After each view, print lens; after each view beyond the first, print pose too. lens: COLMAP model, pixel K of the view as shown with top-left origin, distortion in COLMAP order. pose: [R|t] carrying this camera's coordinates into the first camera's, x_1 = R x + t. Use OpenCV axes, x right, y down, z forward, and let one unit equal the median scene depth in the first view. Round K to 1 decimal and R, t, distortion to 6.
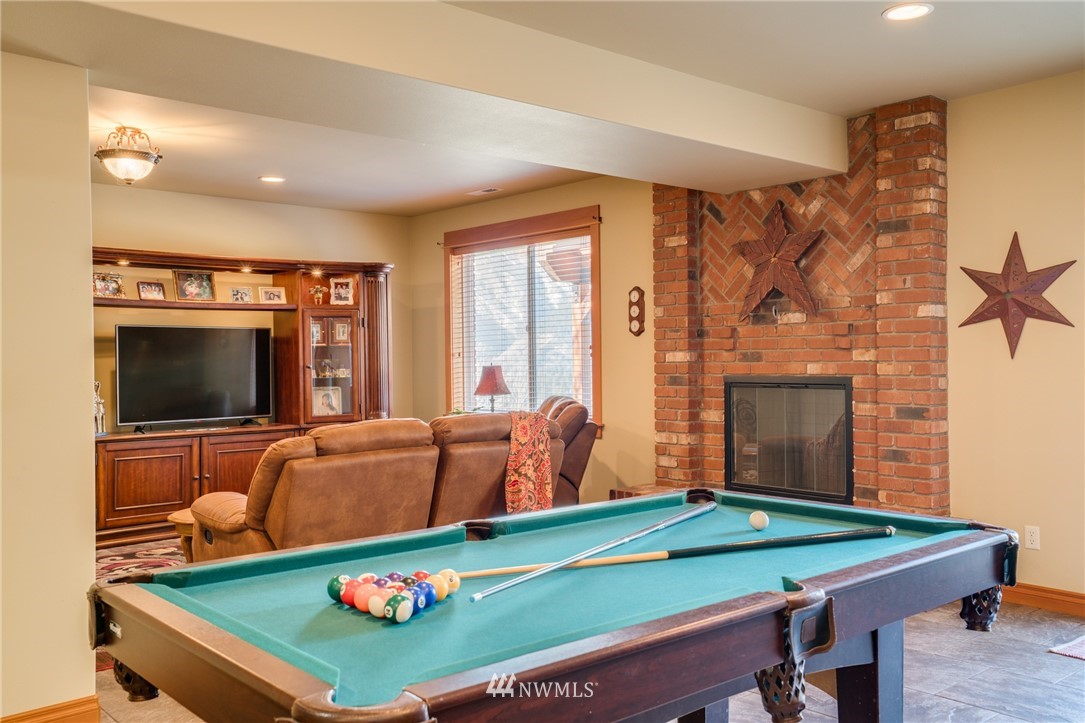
lens RADIAL K [[941.6, 0, 549.1], [0, 941.6, 366.5], [0, 0, 1]] dist [0.011038, 0.012193]
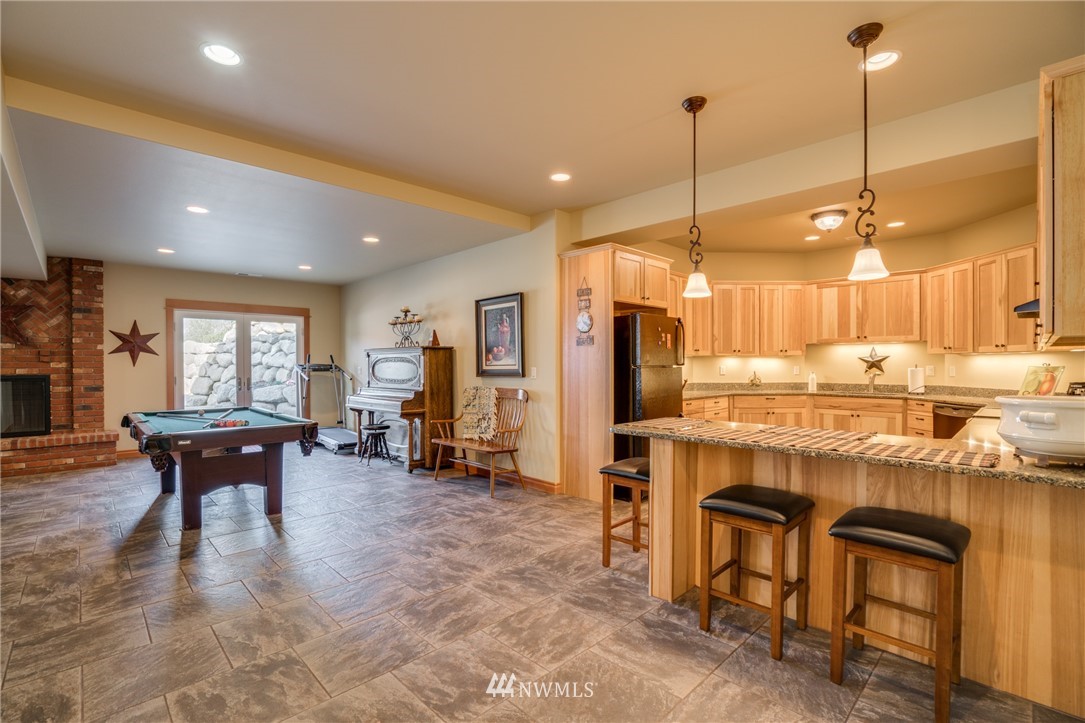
lens RADIAL K [[497.8, 0, 531.1], [0, 497.8, 365.5], [0, 0, 1]] dist [-0.033297, 0.016325]
pose [[-0.059189, 0.010907, 0.998187, -0.801495], [0.015285, 0.999833, -0.010018, 0.016193], [-0.998130, 0.014664, -0.059346, -0.038538]]
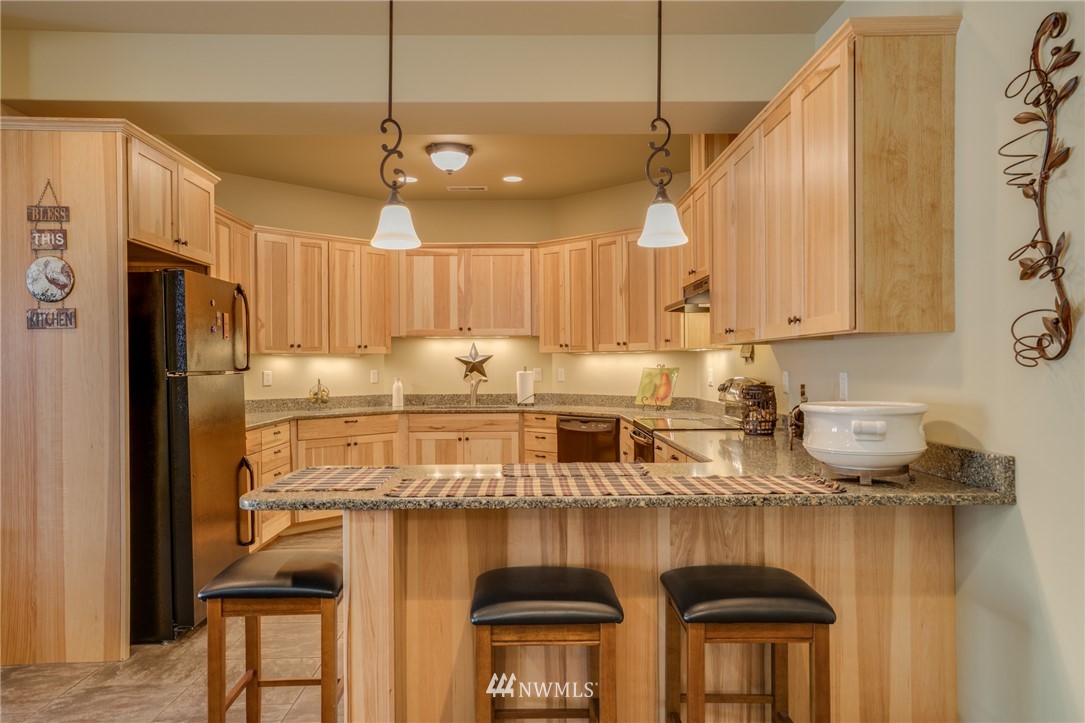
lens RADIAL K [[797.3, 0, 537.8], [0, 797.3, 360.7], [0, 0, 1]] dist [-0.006509, 0.038158]
pose [[-0.771764, 0.022080, 0.635526, -0.664416], [0.025833, 0.999661, -0.003360, 0.011962], [-0.635385, 0.013824, -0.772072, 0.058086]]
